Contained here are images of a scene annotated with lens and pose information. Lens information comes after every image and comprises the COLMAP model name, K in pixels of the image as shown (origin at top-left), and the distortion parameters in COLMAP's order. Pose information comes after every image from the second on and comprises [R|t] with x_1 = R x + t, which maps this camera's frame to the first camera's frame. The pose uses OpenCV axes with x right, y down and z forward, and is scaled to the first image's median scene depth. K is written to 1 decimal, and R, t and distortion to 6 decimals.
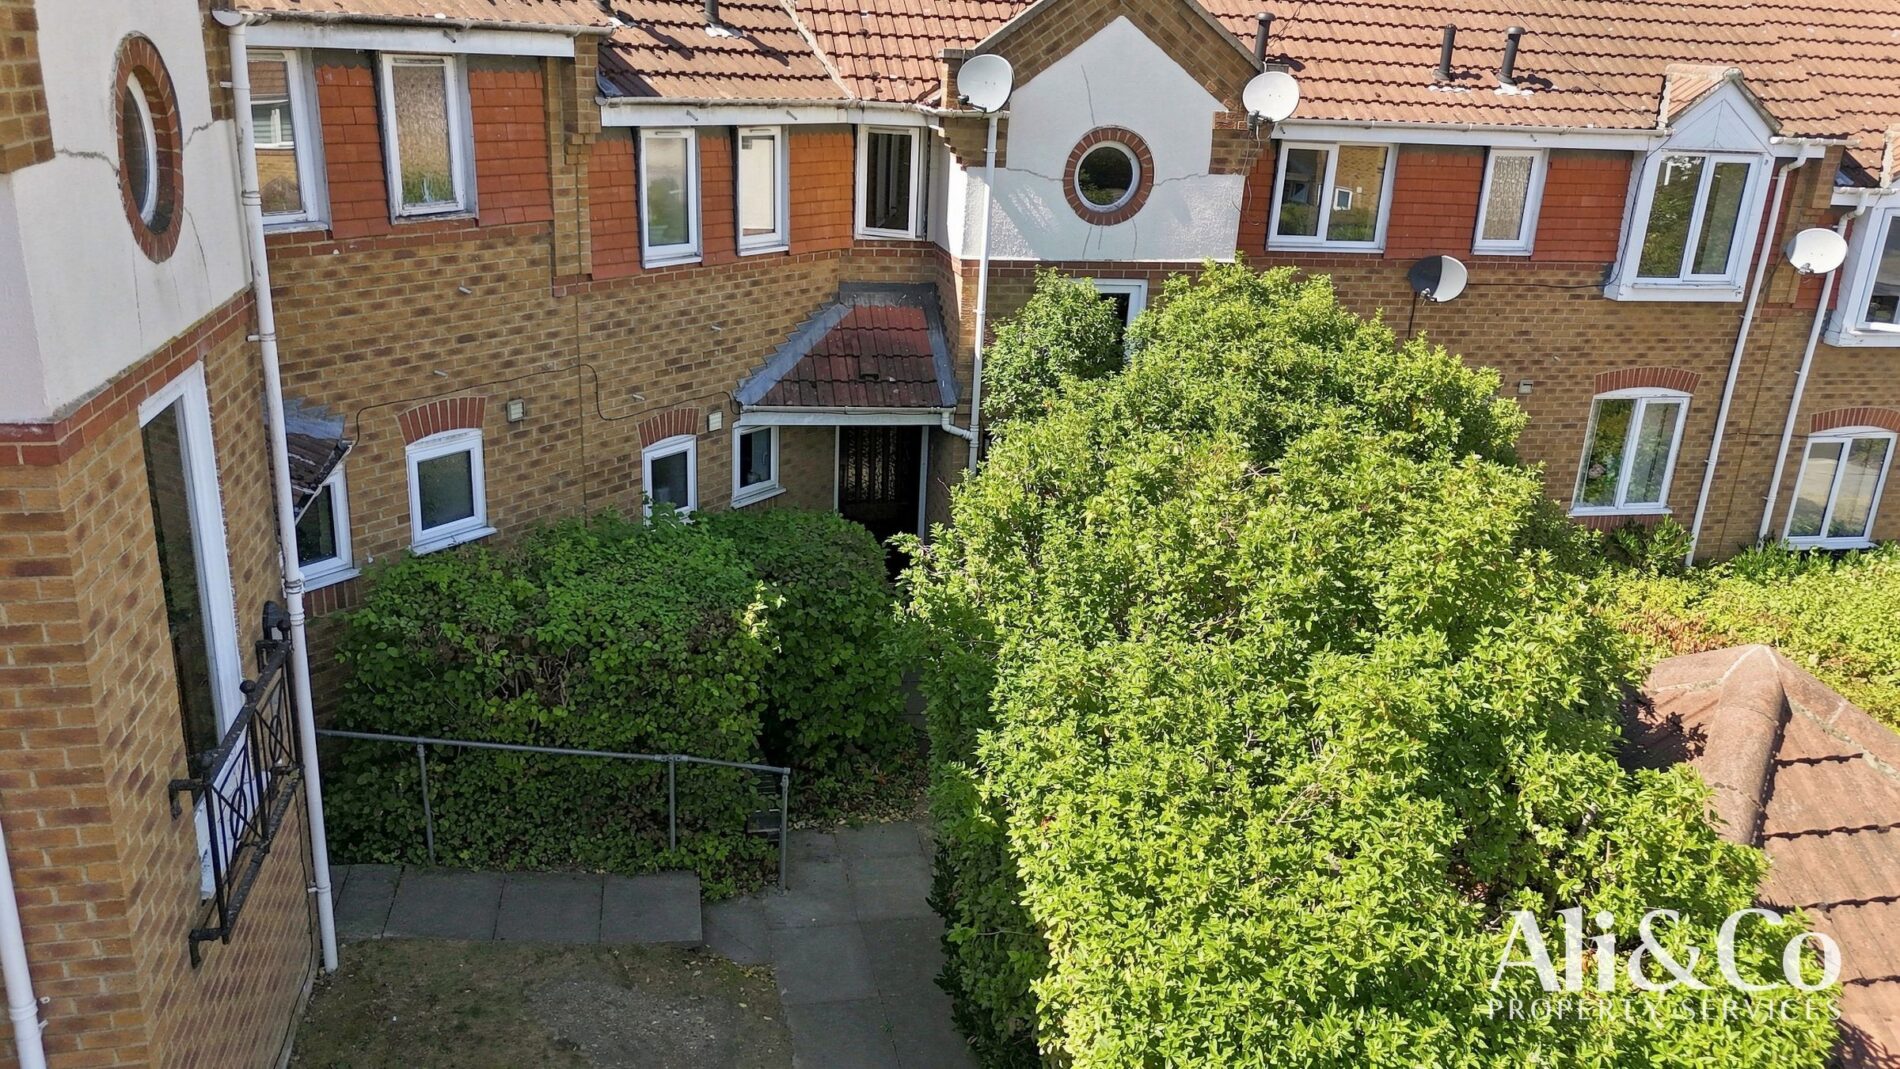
lens RADIAL K [[1434.0, 0, 950.0], [0, 1434.0, 534.5], [0, 0, 1]] dist [0.076557, -0.002145]
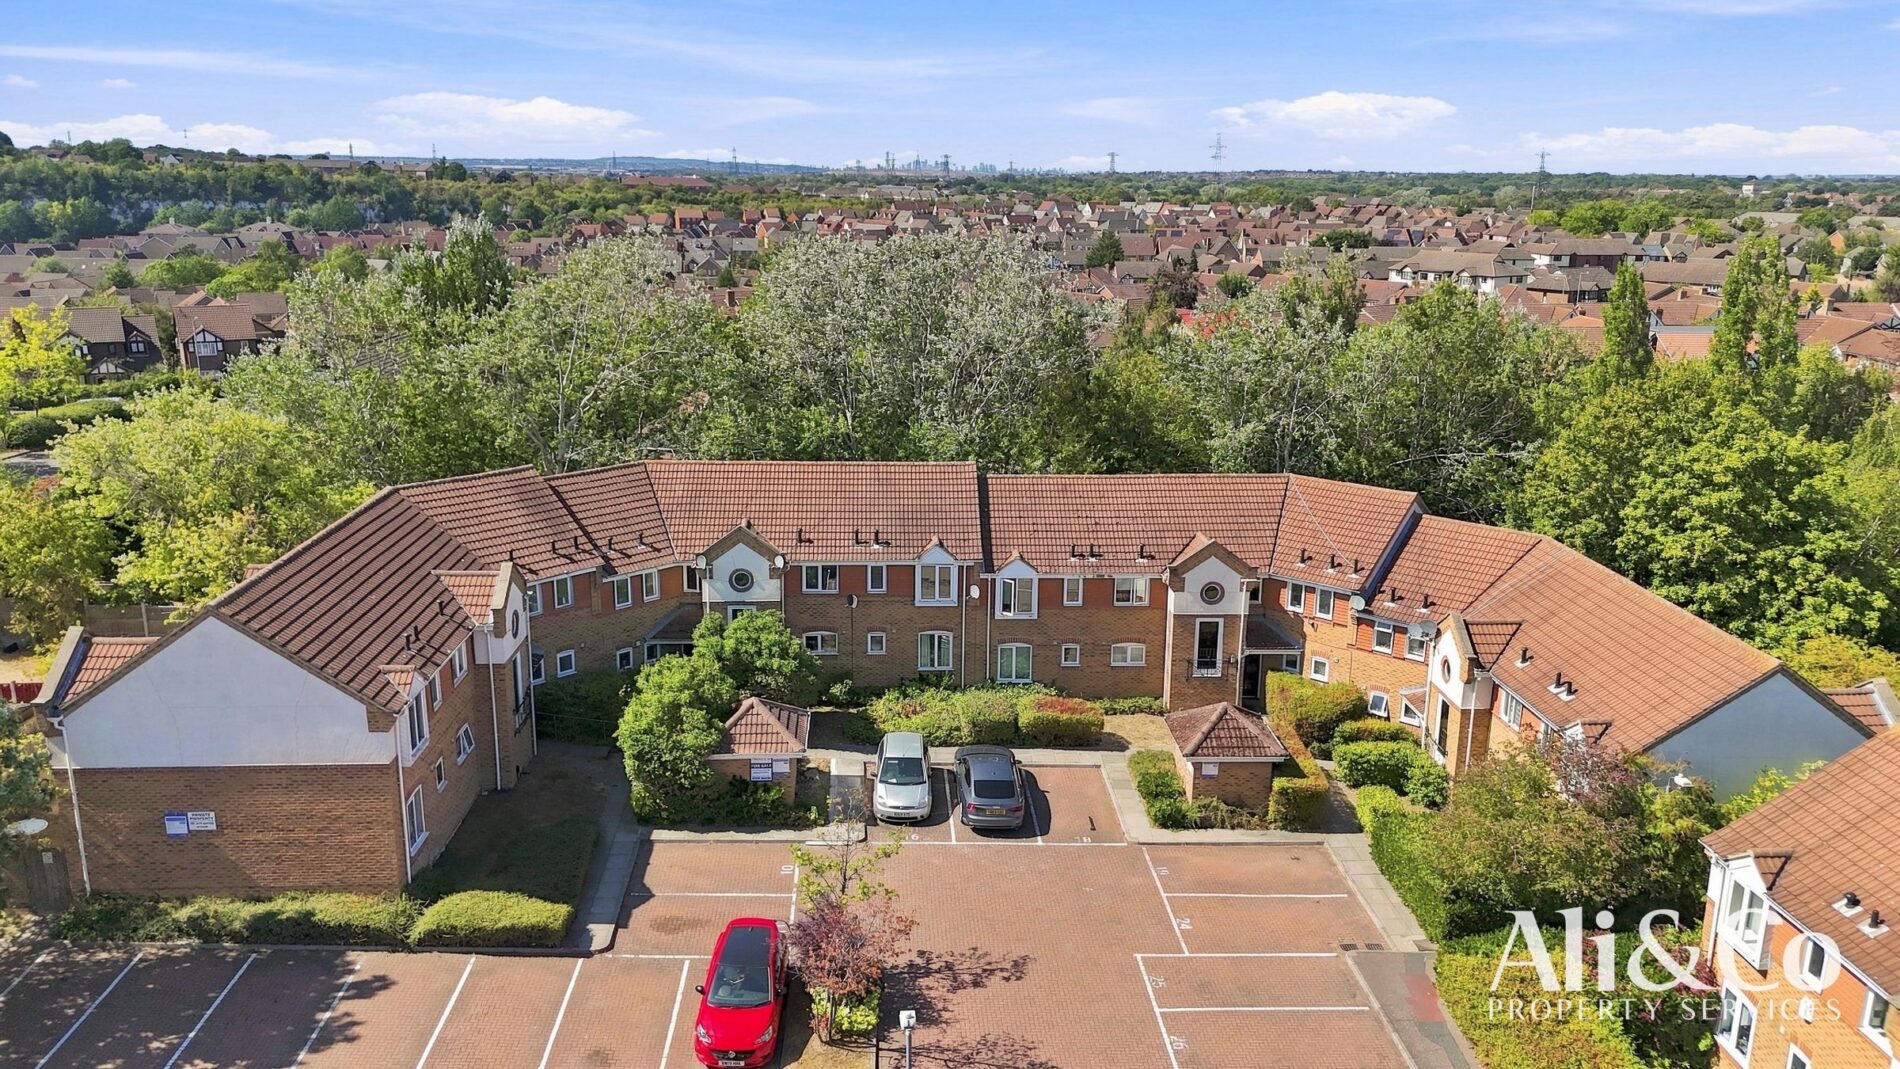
lens RADIAL K [[1434.0, 0, 950.0], [0, 1434.0, 534.5], [0, 0, 1]] dist [0.076557, -0.002145]
pose [[0.985809, 0.005002, -0.167796, 1.333102], [-0.018469, 0.996720, -0.078796, -0.082517], [0.166851, 0.080777, 0.982668, -2.738668]]
